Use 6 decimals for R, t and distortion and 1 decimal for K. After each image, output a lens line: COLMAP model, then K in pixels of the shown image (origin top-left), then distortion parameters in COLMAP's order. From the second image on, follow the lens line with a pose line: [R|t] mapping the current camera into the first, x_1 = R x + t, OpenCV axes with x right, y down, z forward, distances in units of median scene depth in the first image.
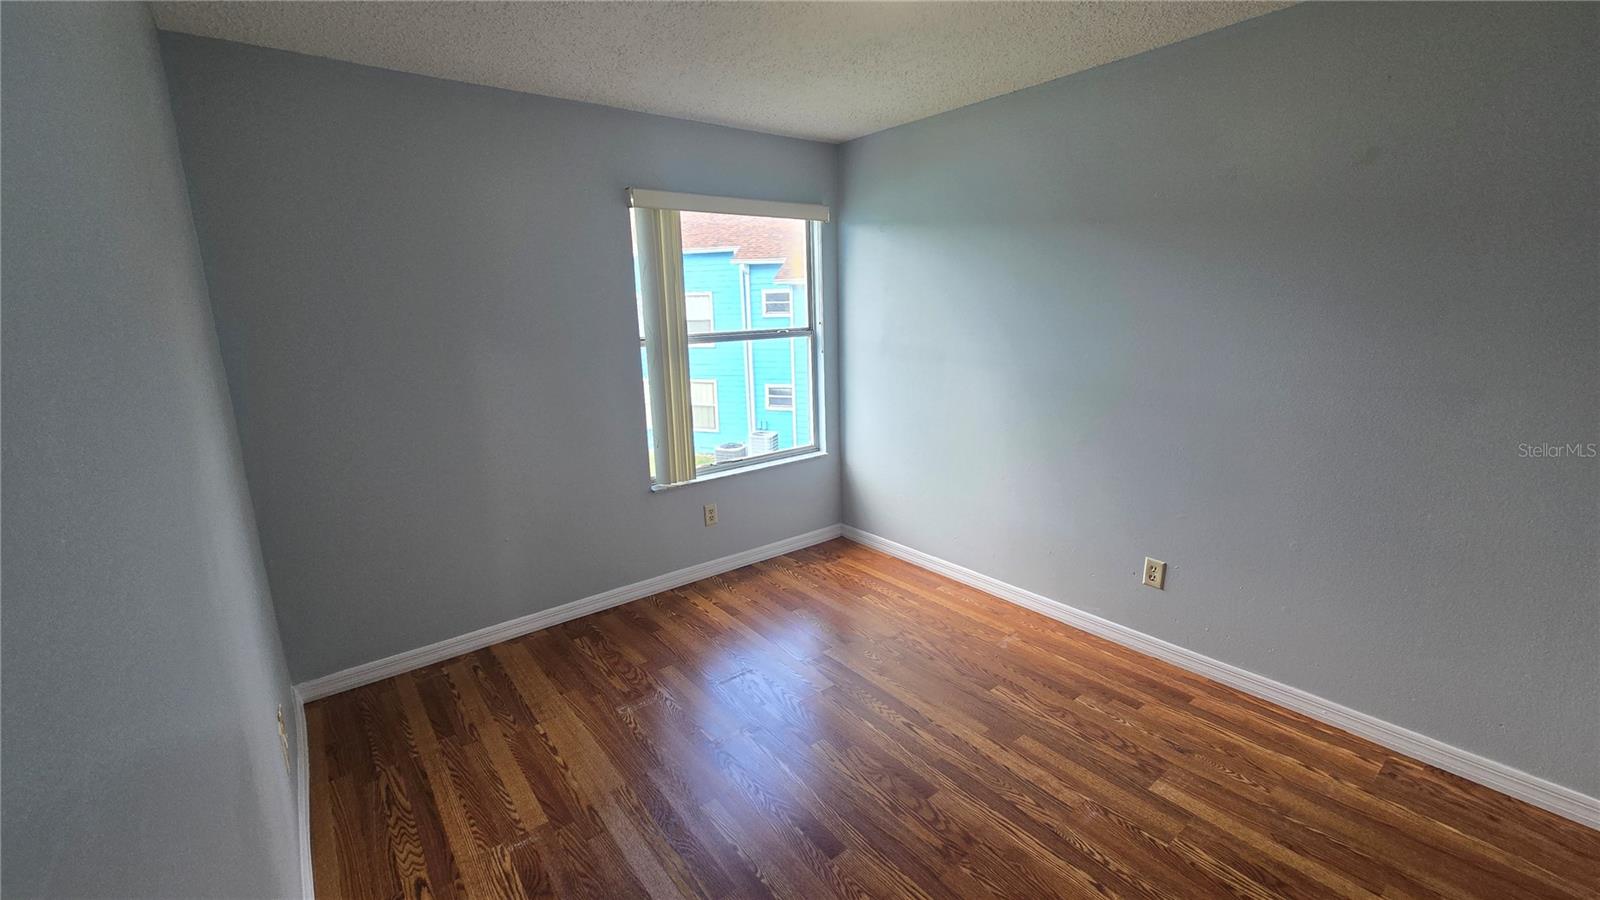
lens RADIAL K [[652.5, 0, 807.1], [0, 652.5, 441.5], [0, 0, 1]] dist [0.001854, 0.000519]
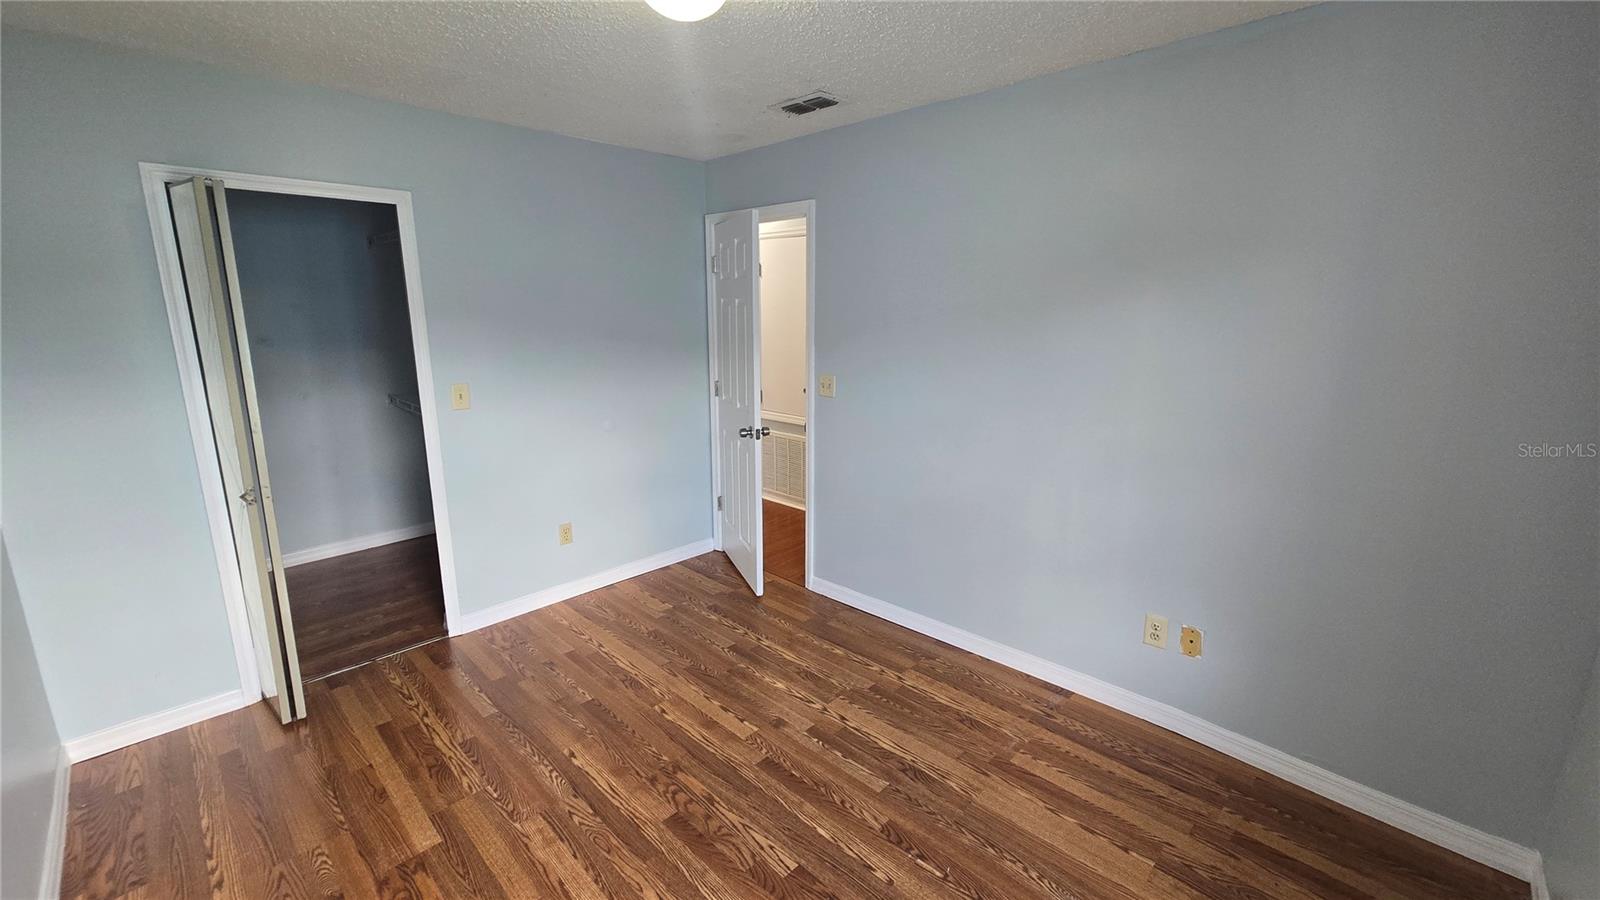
lens RADIAL K [[652.5, 0, 795.7], [0, 652.5, 451.6], [0, 0, 1]] dist [0.001854, 0.000519]
pose [[-0.993426, 0.050875, -0.102554, 0.074175], [0.003211, 0.907861, 0.419260, -0.399243], [0.114435, 0.416174, -0.902055, 1.712310]]
